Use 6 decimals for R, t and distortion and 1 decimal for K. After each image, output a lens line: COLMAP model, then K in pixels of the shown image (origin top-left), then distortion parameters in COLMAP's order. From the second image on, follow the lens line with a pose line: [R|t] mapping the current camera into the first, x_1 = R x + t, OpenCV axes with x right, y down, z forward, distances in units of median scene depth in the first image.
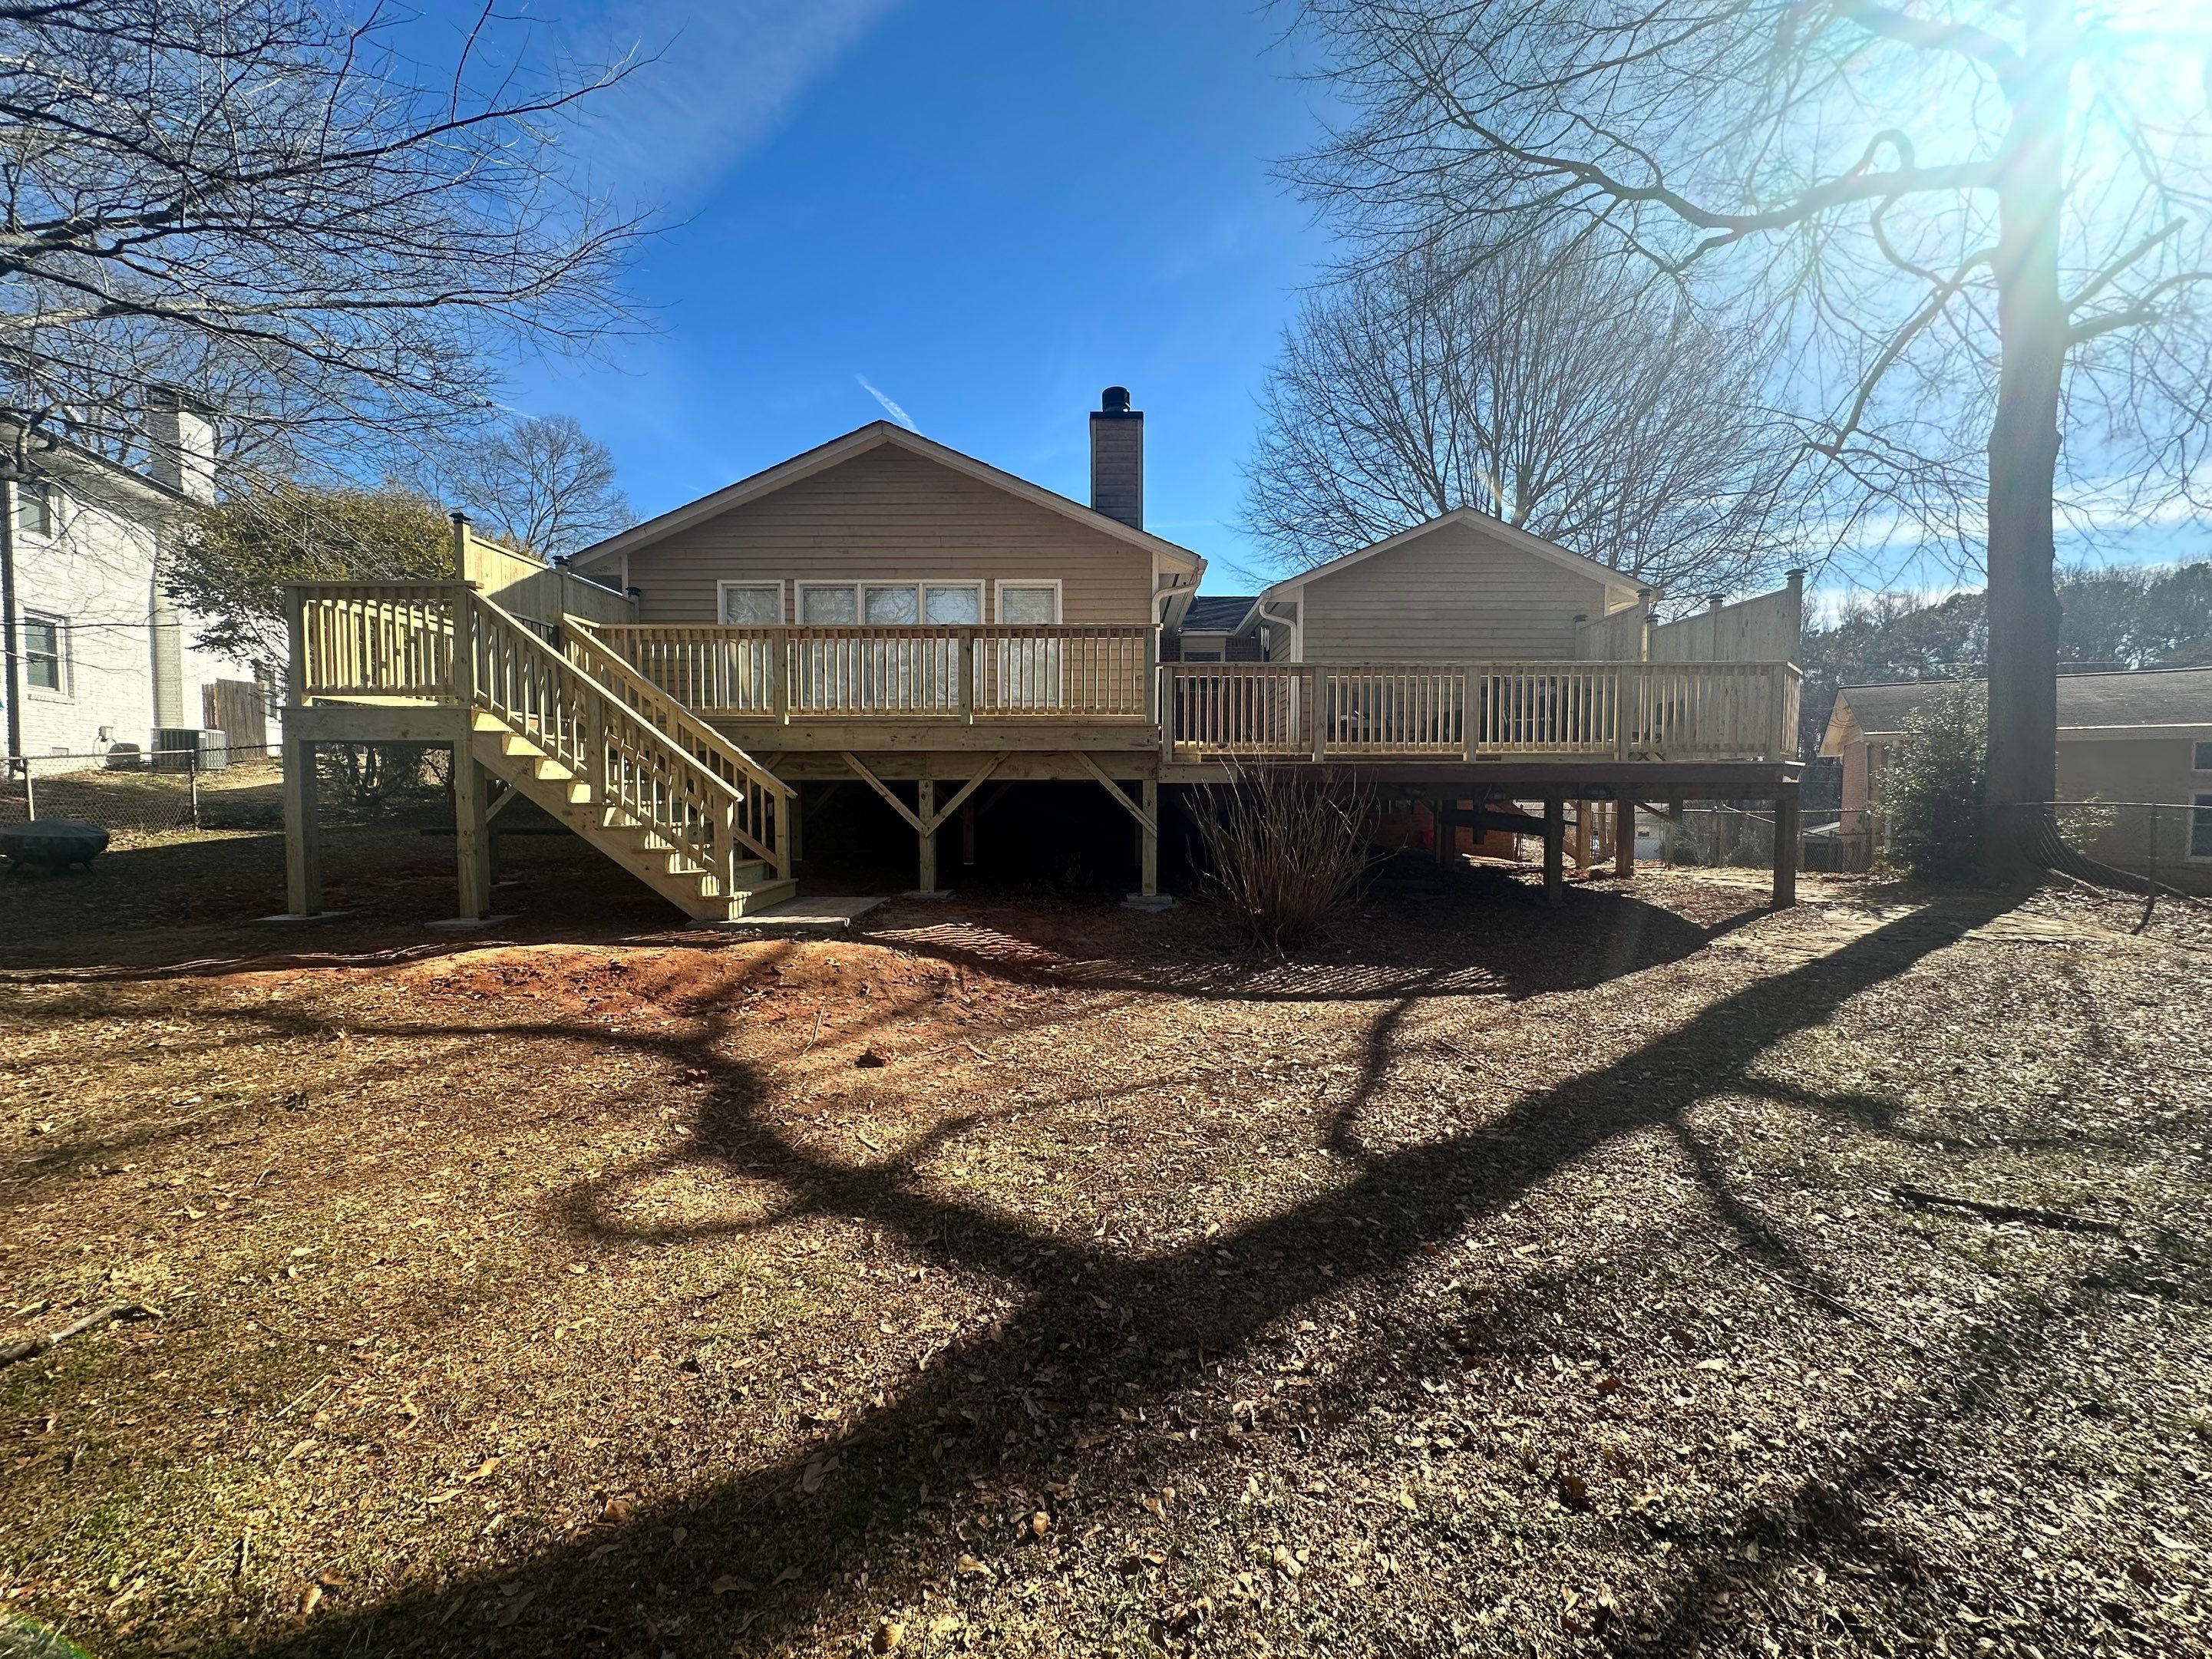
lens RADIAL K [[876.3, 0, 1104.5], [0, 876.3, 835.5], [0, 0, 1]] dist [-0.001227, -0.001257]
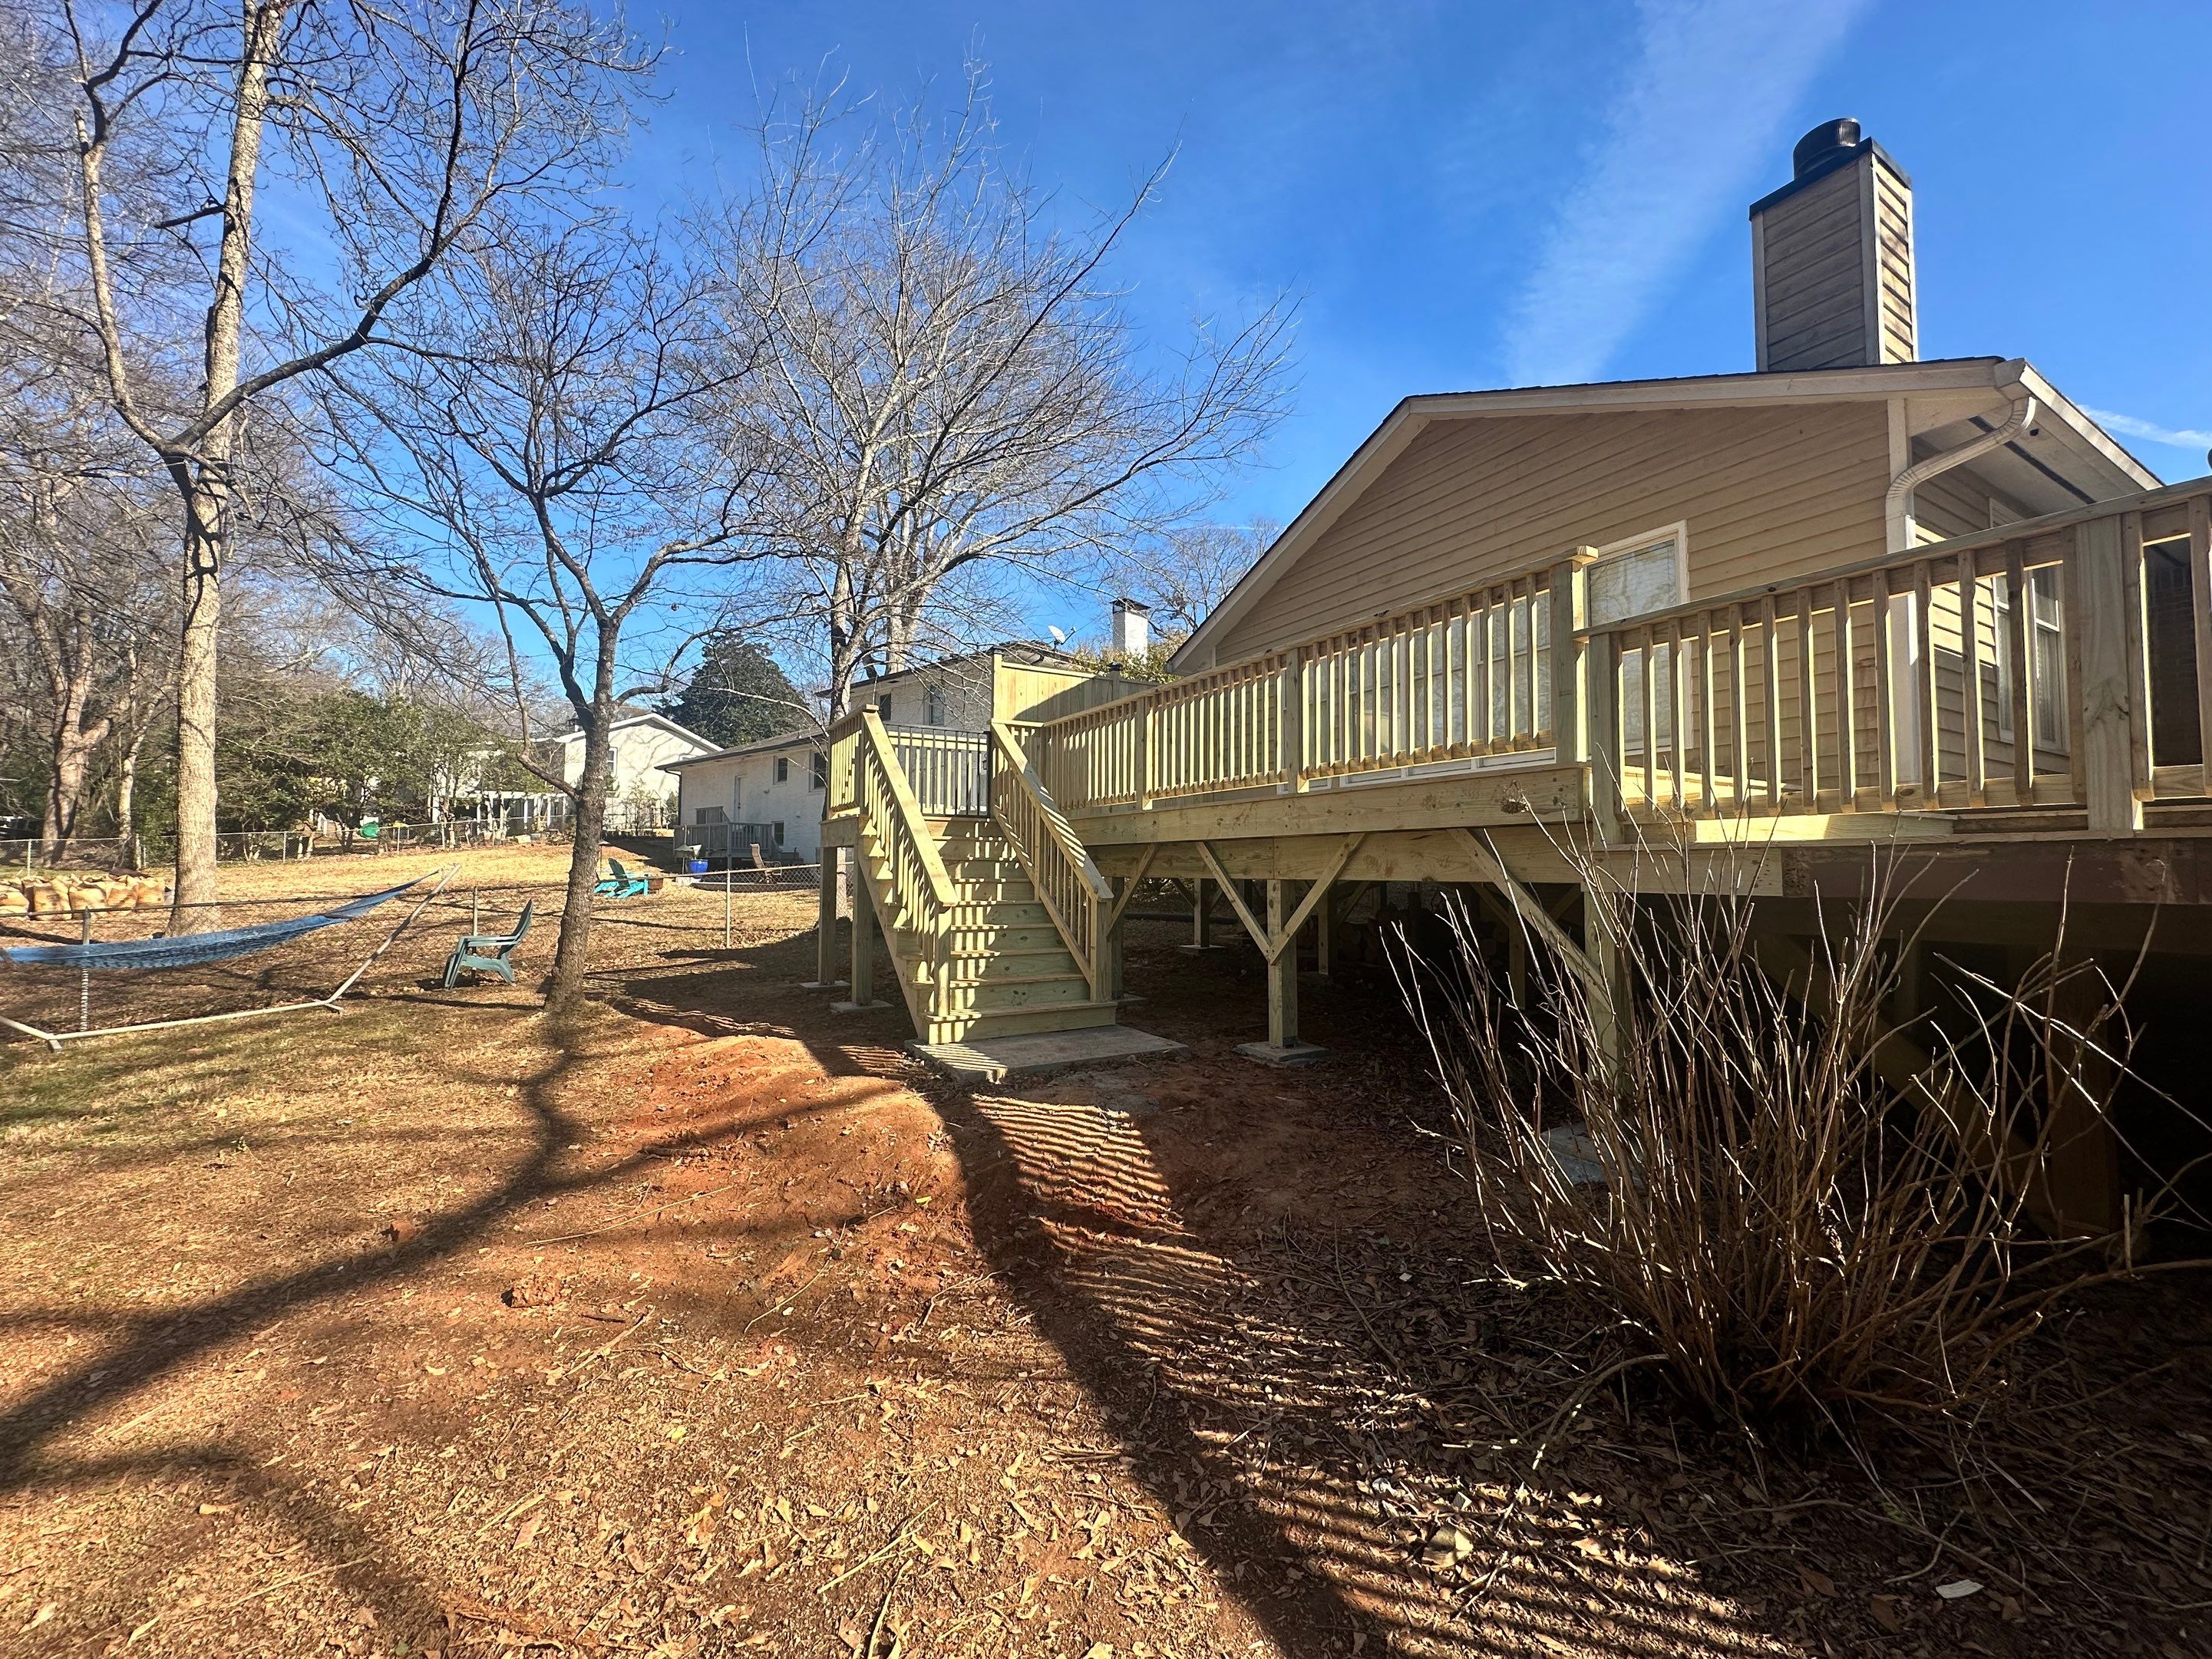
lens RADIAL K [[876.3, 0, 1106.7], [0, 876.3, 833.2], [0, 0, 1]] dist [-0.001227, -0.001257]
pose [[0.508021, -0.036798, -0.860558, 0.316840], [-0.046433, 0.996464, -0.070021, -0.045401], [0.860092, 0.075531, 0.504516, 0.541786]]
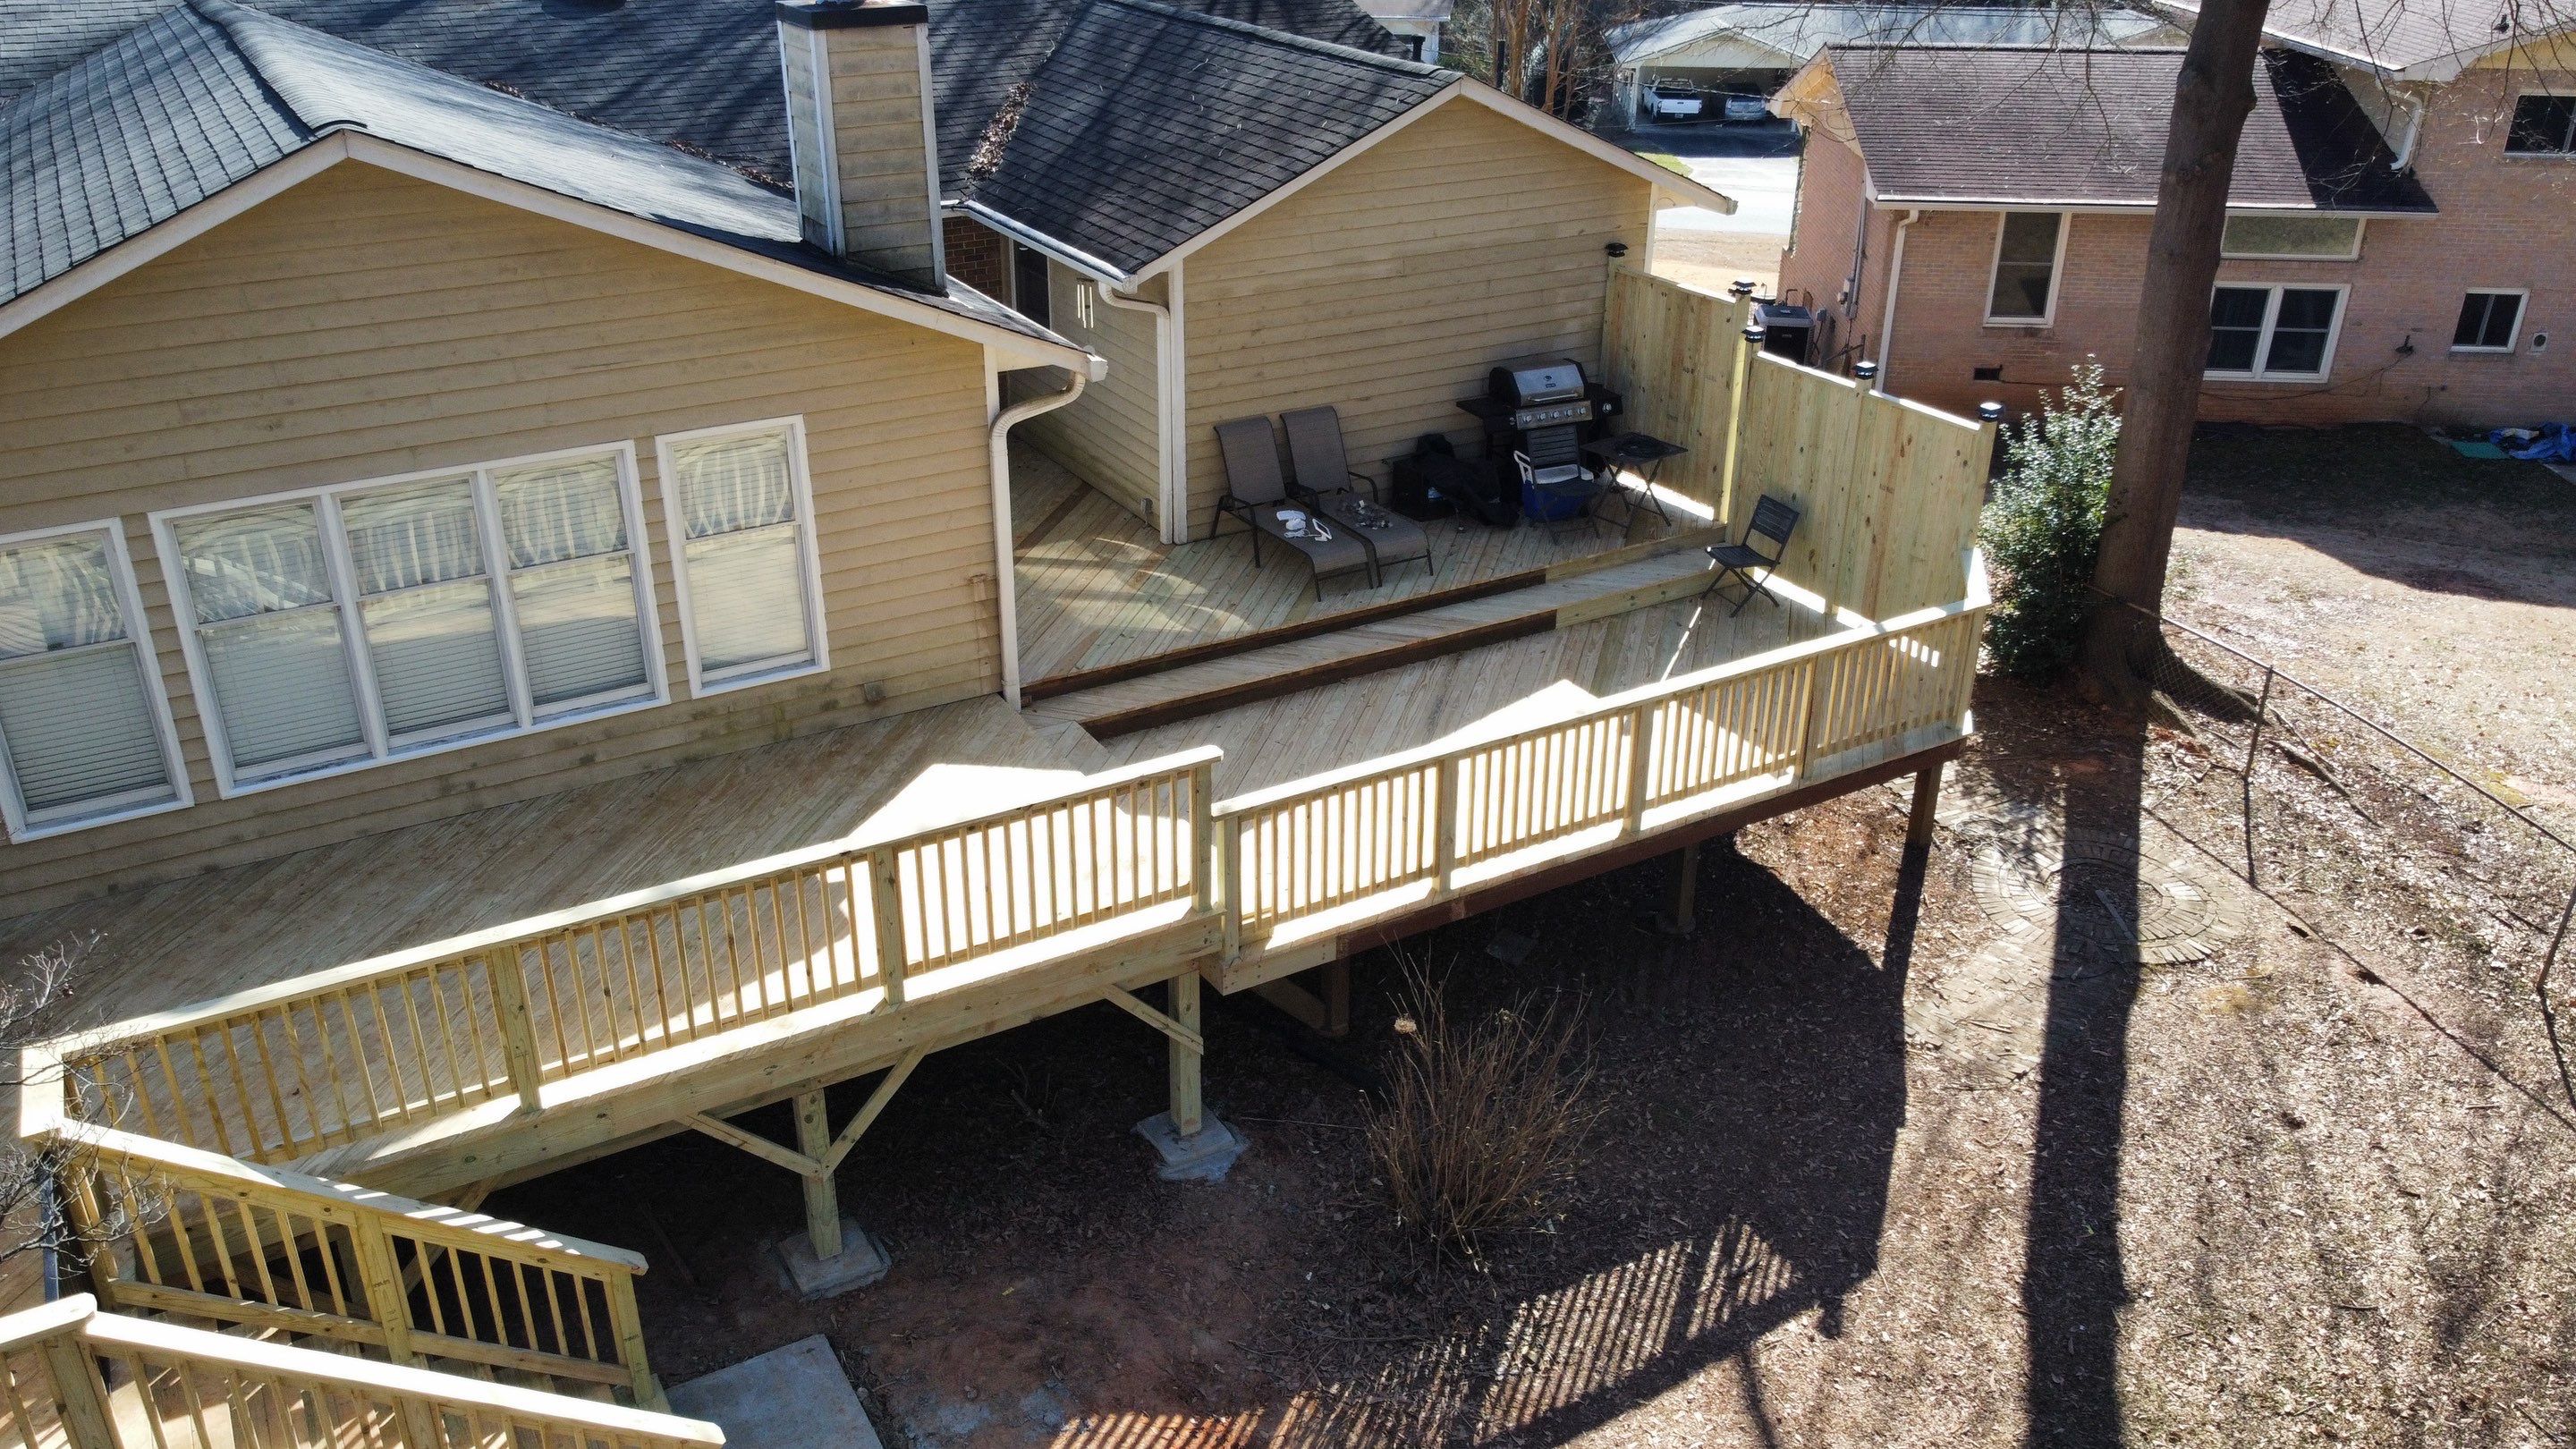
lens RADIAL K [[1958.0, 0, 1293.7], [0, 1958.0, 699.4], [0, 0, 1]] dist [-0.003612, -0.005928]
pose [[0.856604, -0.216181, 0.468503, -0.453269], [0.019317, 0.920797, 0.389565, -0.728362], [-0.515612, -0.324653, 0.792934, 0.000188]]
